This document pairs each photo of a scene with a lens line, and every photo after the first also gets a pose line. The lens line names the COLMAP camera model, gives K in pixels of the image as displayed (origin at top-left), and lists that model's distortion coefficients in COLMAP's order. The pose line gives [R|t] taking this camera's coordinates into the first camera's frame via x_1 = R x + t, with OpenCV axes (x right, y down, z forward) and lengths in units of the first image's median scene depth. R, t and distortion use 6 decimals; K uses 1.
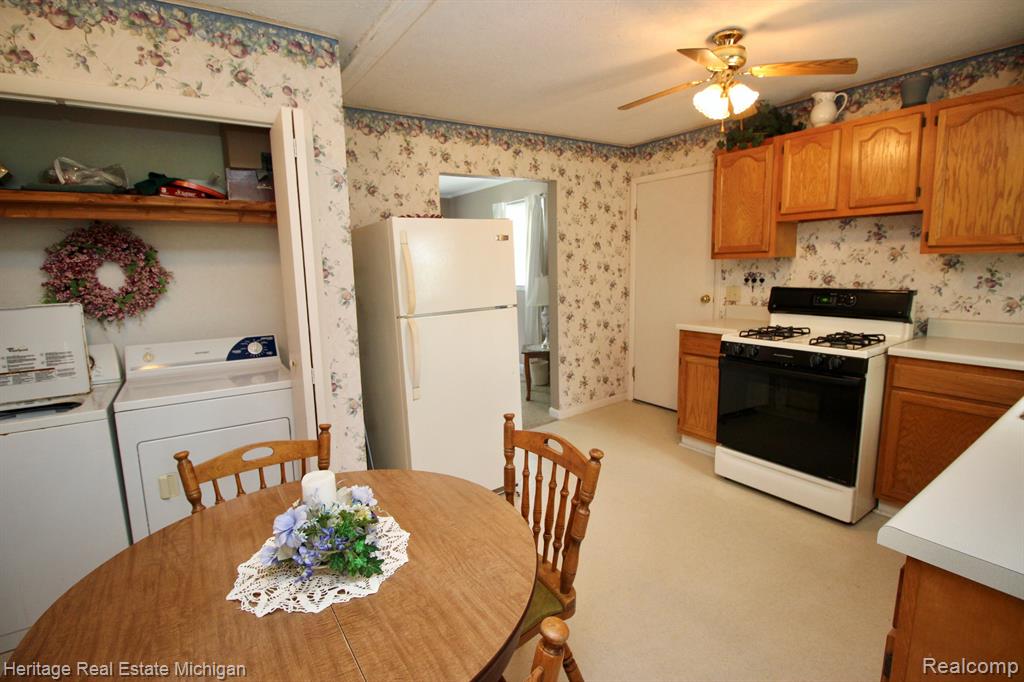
lens RADIAL K [[474.3, 0, 516.9], [0, 474.3, 336.0], [0, 0, 1]] dist [-0.005505, -0.009647]
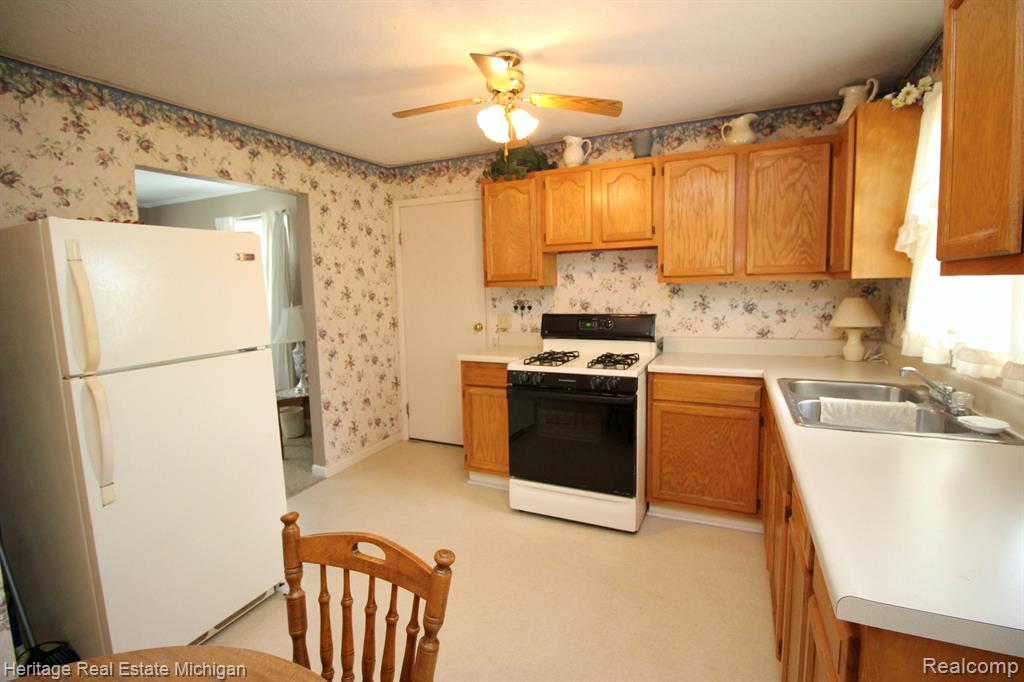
lens RADIAL K [[474.3, 0, 517.9], [0, 474.3, 334.9], [0, 0, 1]] dist [-0.005505, -0.009647]
pose [[0.865360, -0.045048, 0.499122, -0.041279], [0.075551, 0.996296, -0.041068, -0.025221], [-0.495424, 0.073247, 0.865558, 0.172571]]
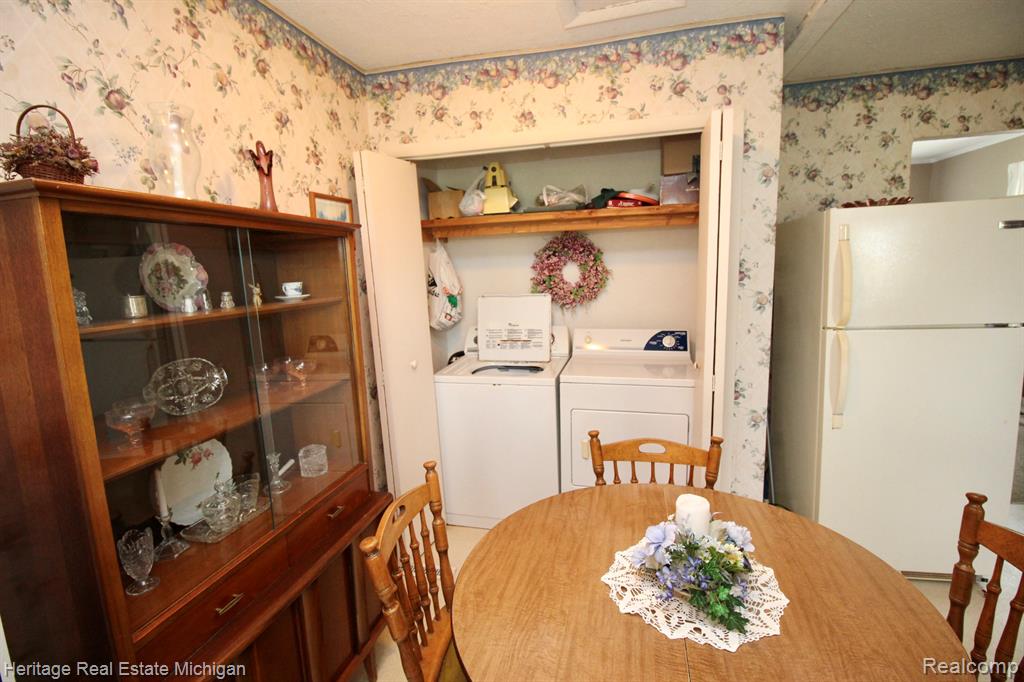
lens RADIAL K [[474.3, 0, 514.1], [0, 474.3, 334.8], [0, 0, 1]] dist [-0.005505, -0.009647]
pose [[0.658561, 0.111552, -0.744213, 0.012708], [-0.087794, 0.993588, 0.071242, -0.039099], [0.747389, 0.018420, 0.664132, 0.030148]]
